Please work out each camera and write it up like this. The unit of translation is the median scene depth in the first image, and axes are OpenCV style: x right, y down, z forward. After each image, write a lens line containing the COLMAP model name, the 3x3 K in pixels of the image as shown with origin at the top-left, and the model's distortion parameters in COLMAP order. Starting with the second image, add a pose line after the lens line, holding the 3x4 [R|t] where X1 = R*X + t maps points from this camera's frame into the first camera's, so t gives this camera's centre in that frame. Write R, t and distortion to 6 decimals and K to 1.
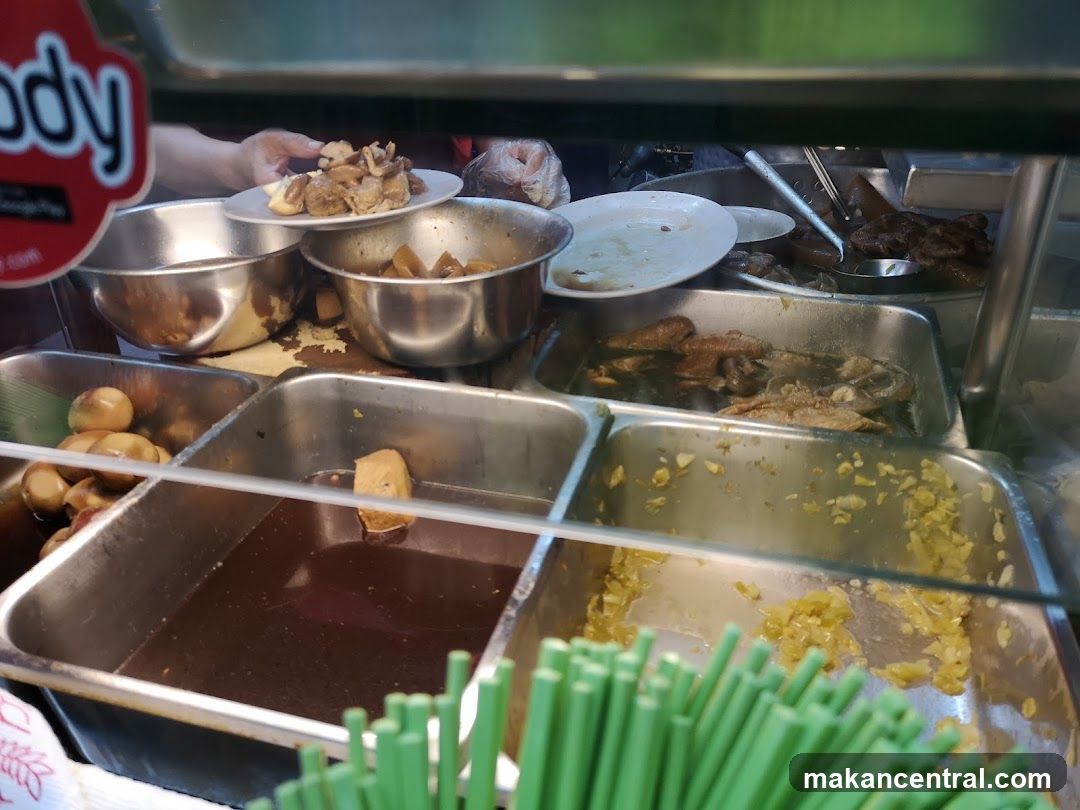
lens RADIAL K [[815.7, 0, 533.5], [0, 815.7, 393.8], [0, 0, 1]] dist [0.037349, -0.026684]
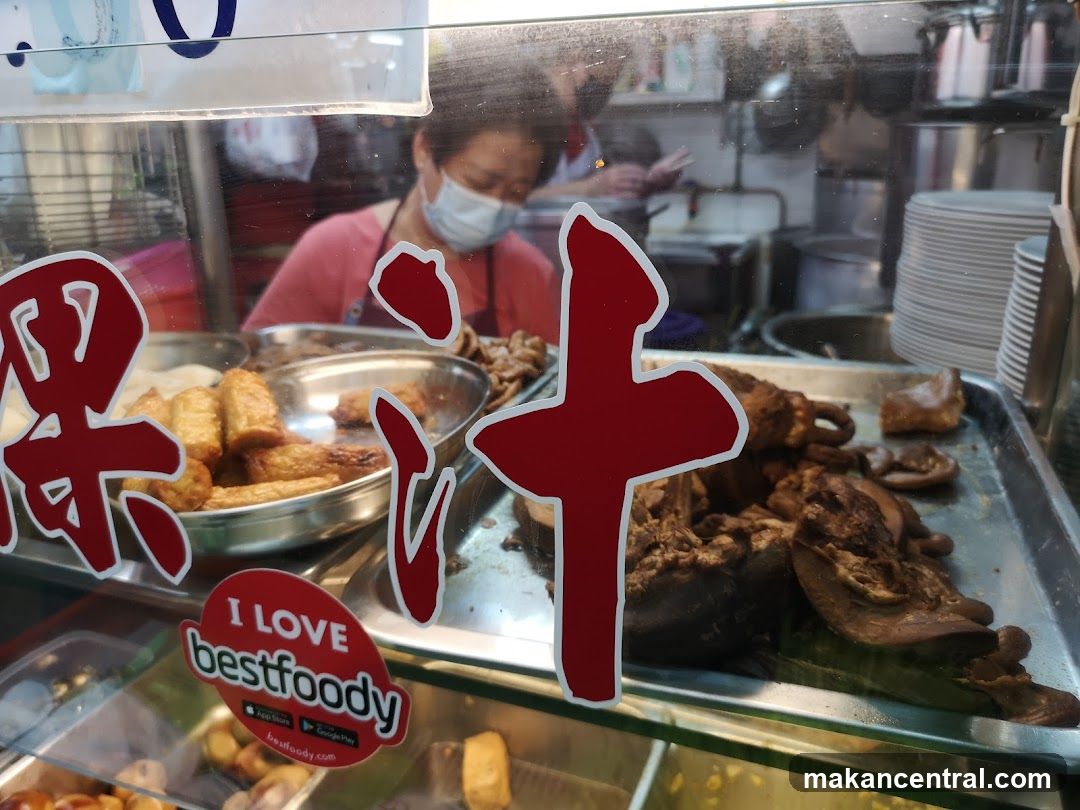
lens RADIAL K [[815.7, 0, 531.5], [0, 815.7, 399.3], [0, 0, 1]] dist [0.037349, -0.026684]
pose [[0.993556, 0.027302, -0.110009, 0.004661], [-0.045057, 0.985712, -0.162302, -0.230742], [0.104006, 0.166213, 0.980590, -0.299970]]
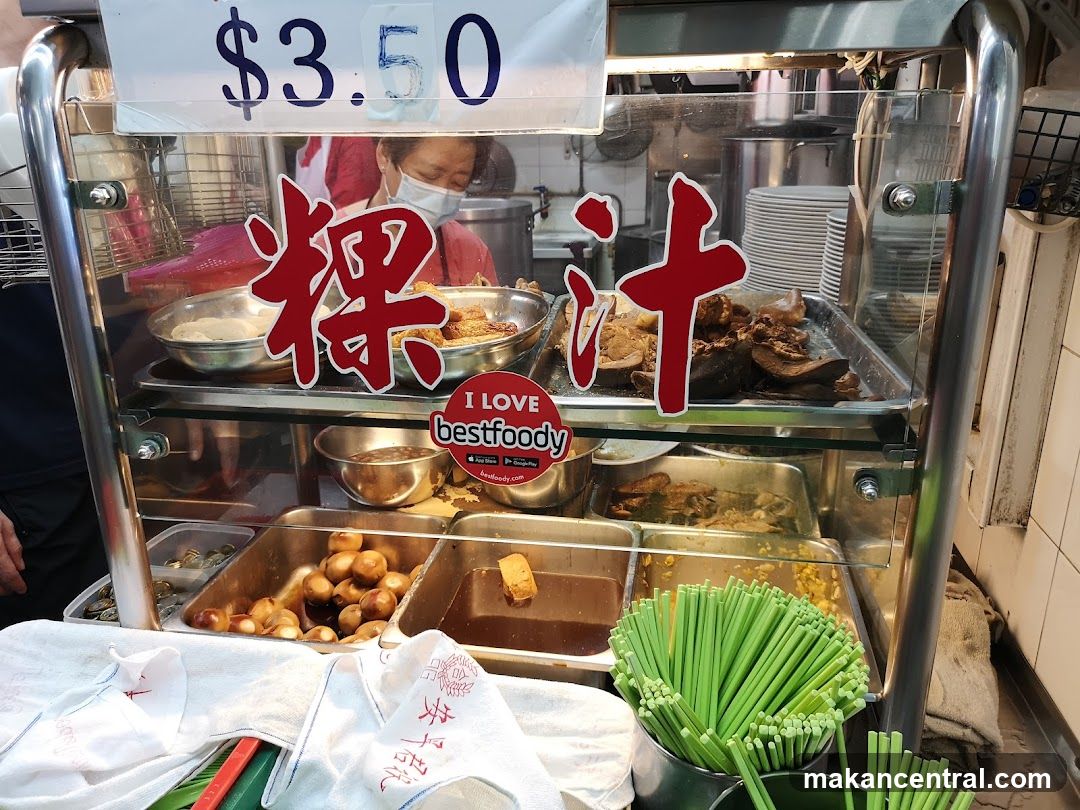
lens RADIAL K [[815.7, 0, 521.3], [0, 815.7, 400.7], [0, 0, 1]] dist [0.037349, -0.026684]
pose [[0.996134, -0.029248, 0.082833, -0.300257], [0.042319, 0.986092, -0.160724, 0.022079], [-0.076980, 0.163608, 0.983517, -0.813735]]
